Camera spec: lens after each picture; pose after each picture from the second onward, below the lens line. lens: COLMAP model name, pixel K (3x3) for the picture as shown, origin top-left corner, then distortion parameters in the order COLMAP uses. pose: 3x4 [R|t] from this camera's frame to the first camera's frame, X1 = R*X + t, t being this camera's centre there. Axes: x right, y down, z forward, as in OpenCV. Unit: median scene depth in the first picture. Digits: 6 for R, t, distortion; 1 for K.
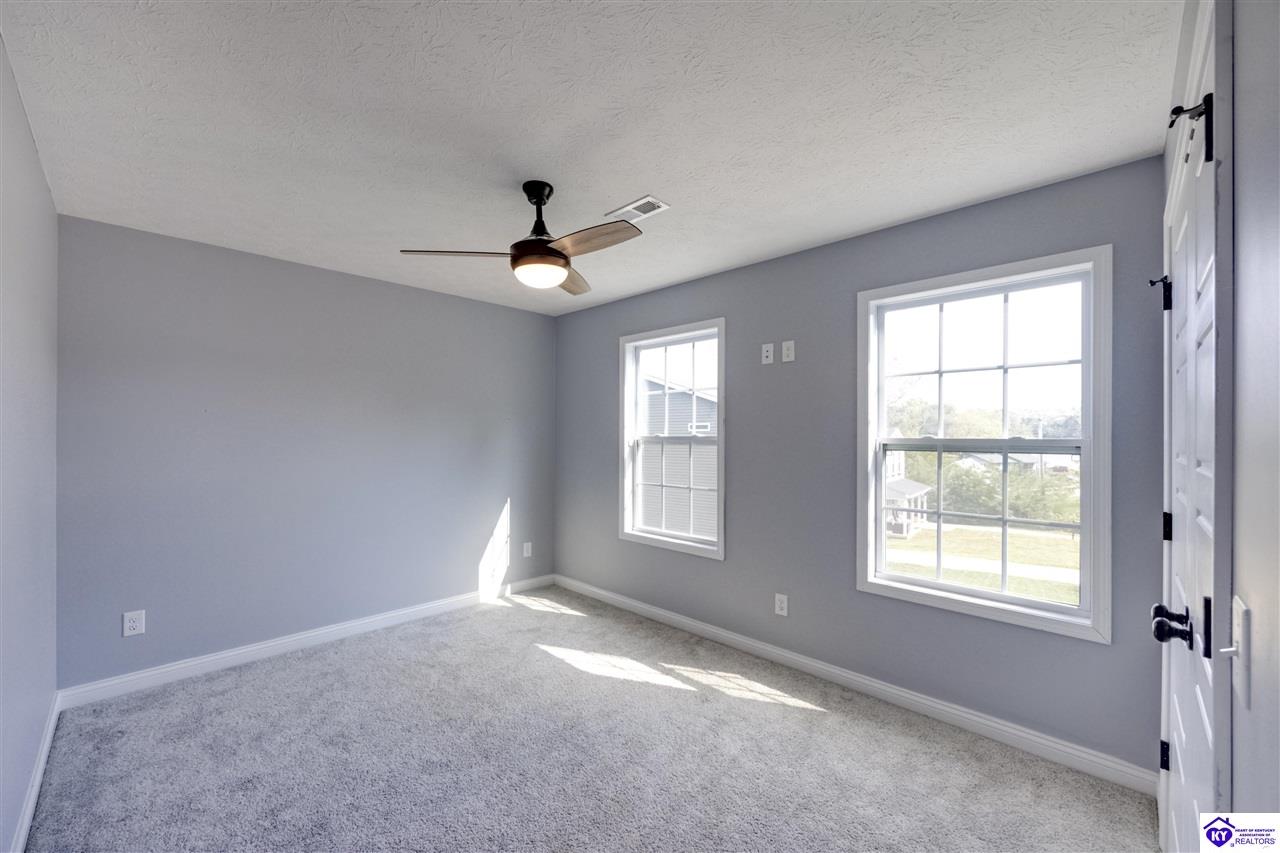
lens RADIAL K [[500.0, 0, 643.9], [0, 500.0, 439.1], [0, 0, 1]] dist [-0.001841, -0.000114]
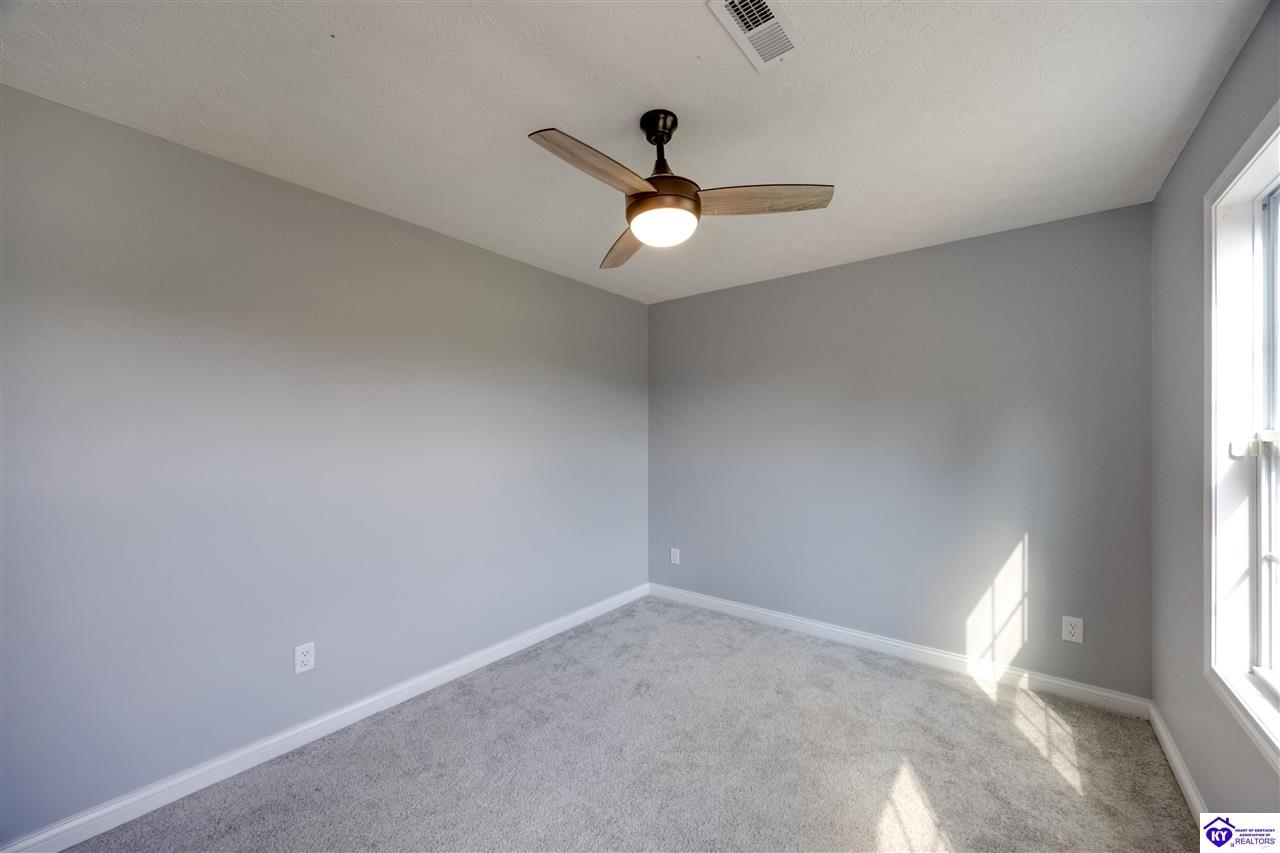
lens RADIAL K [[481.2, 0, 640.3], [0, 481.2, 424.1], [0, 0, 1]] dist [-0.011565, 0.000274]
pose [[0.104880, -0.028764, -0.994069, 0.402156], [-0.012836, 0.999459, -0.030274, 0.007443], [0.994402, 0.015935, 0.104454, 0.643938]]
